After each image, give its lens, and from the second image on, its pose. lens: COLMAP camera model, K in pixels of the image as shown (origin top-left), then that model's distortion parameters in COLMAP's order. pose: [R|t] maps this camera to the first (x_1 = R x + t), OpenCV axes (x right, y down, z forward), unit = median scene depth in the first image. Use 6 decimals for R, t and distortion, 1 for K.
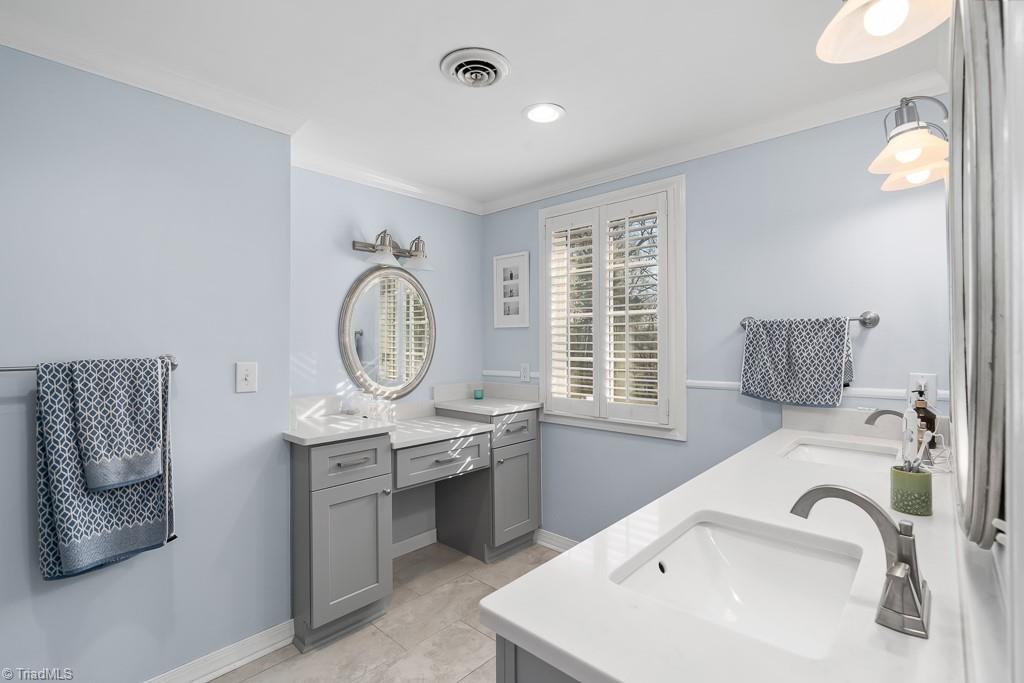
lens RADIAL K [[468.3, 0, 515.4], [0, 468.3, 344.7], [0, 0, 1]] dist [-0.003753, 0.001107]
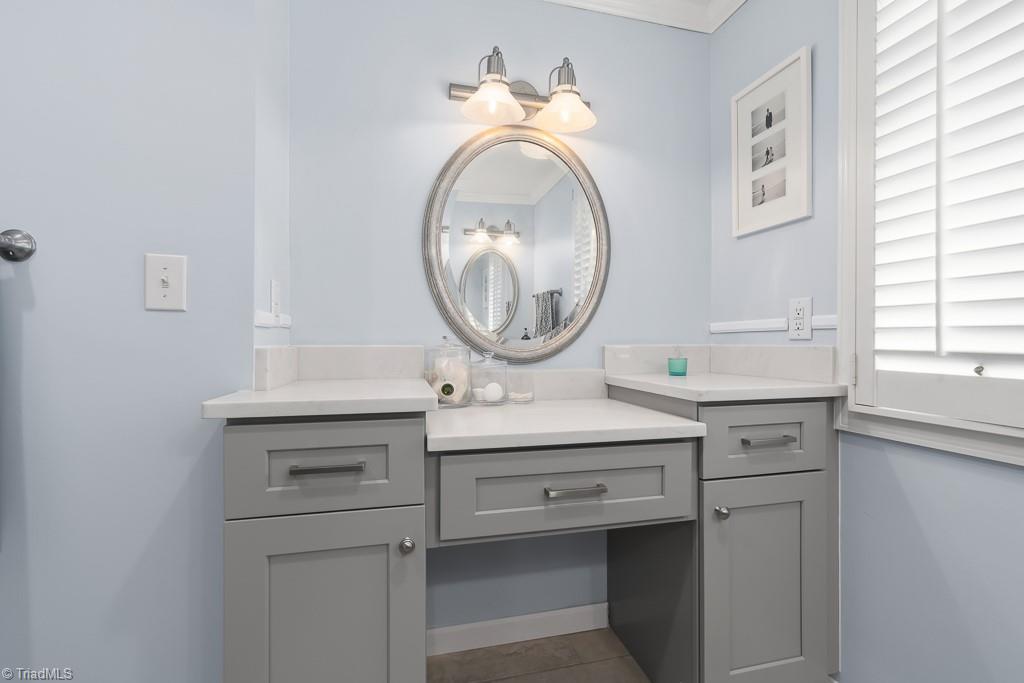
lens RADIAL K [[468.3, 0, 514.0], [0, 468.3, 341.3], [0, 0, 1]] dist [-0.003753, 0.001107]
pose [[0.848426, 0.010942, -0.529201, 0.028668], [-0.009911, 0.999939, 0.004786, 0.088899], [0.529221, 0.001185, 0.848483, 0.509915]]
